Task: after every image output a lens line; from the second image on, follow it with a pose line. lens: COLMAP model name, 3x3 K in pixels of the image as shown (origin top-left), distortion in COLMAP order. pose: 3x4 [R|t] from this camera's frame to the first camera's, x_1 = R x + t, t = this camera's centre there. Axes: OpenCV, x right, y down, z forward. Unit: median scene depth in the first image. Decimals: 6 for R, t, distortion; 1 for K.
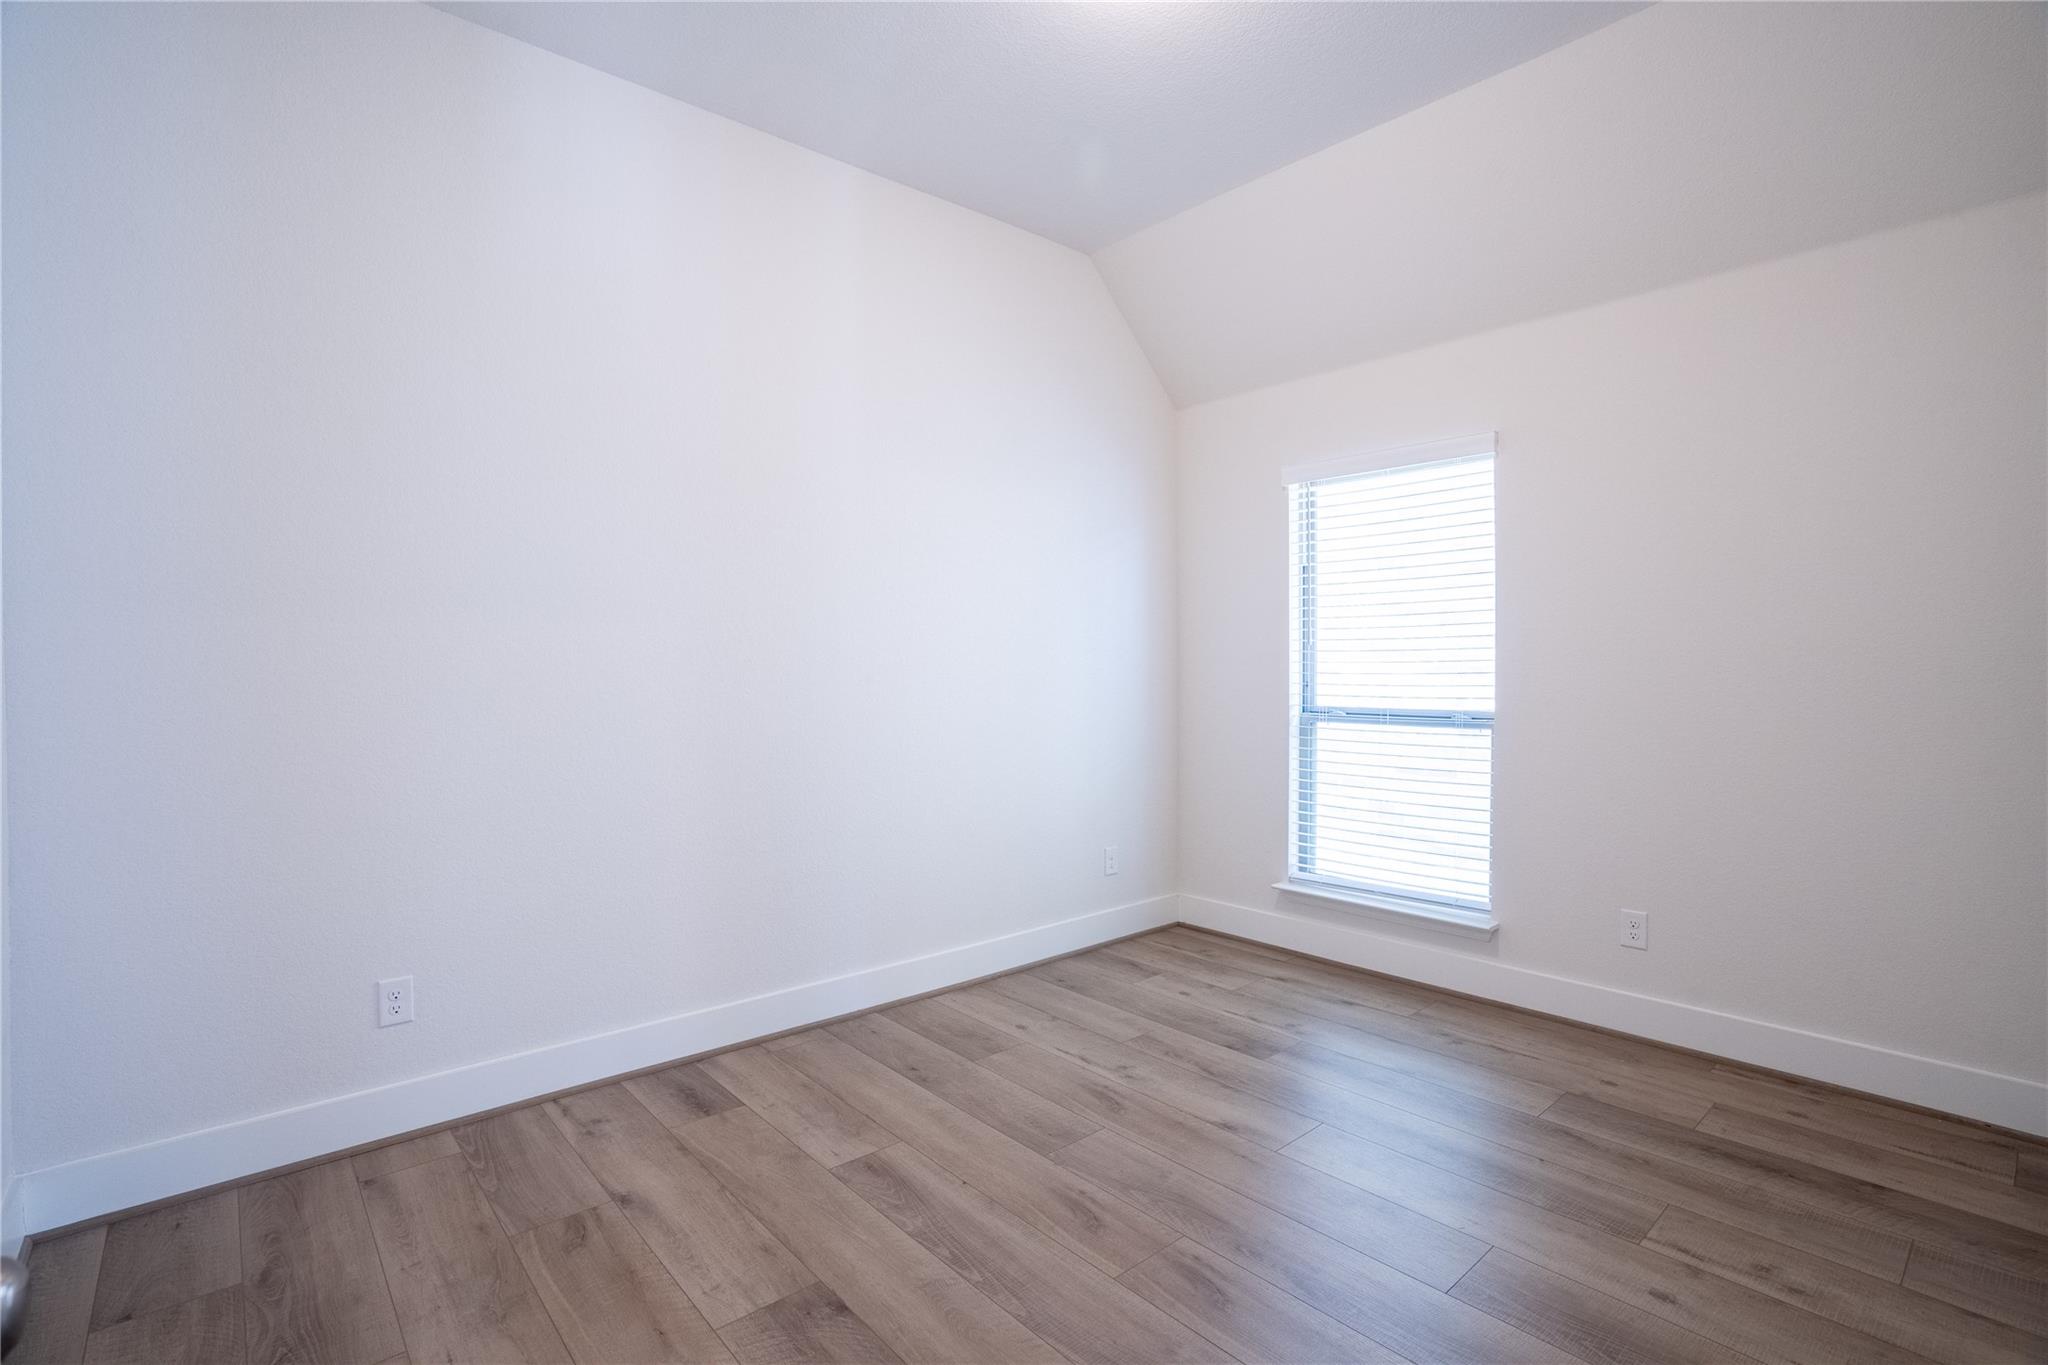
lens RADIAL K [[953.8, 0, 1018.3], [0, 953.8, 682.5], [0, 0, 1]] dist [-0.055174, 0.020648]
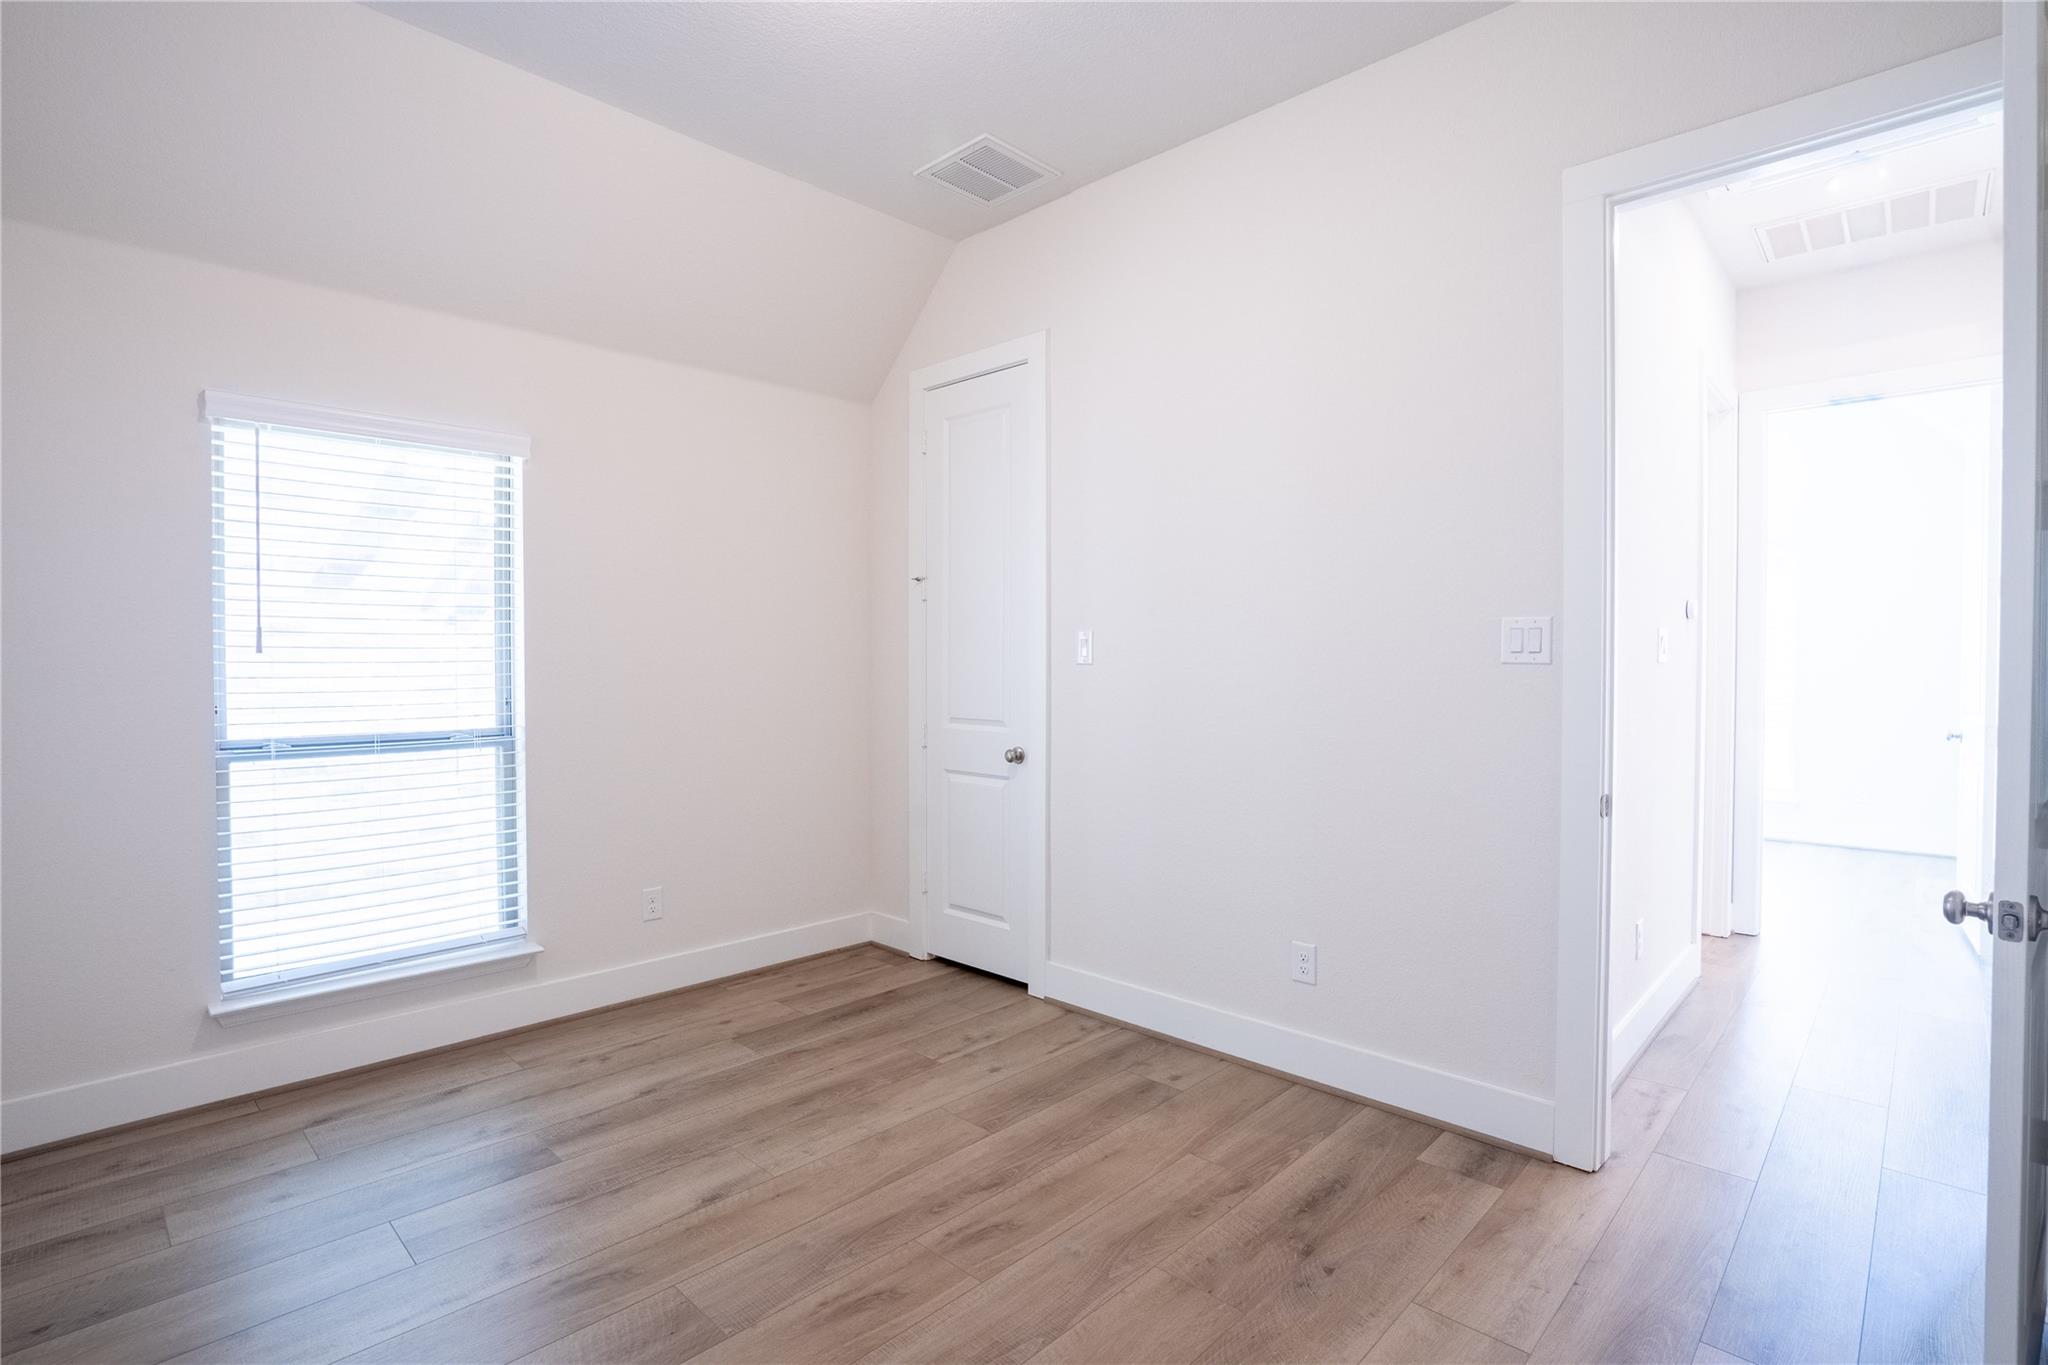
lens RADIAL K [[975.9, 0, 1023.7], [0, 975.9, 675.7], [0, 0, 1]] dist [-0.058360, 0.024209]
pose [[-0.087647, -0.007428, 0.996124, -0.497064], [0.021397, 0.999727, 0.009337, -0.019310], [-0.995922, 0.022133, -0.087464, 0.544177]]
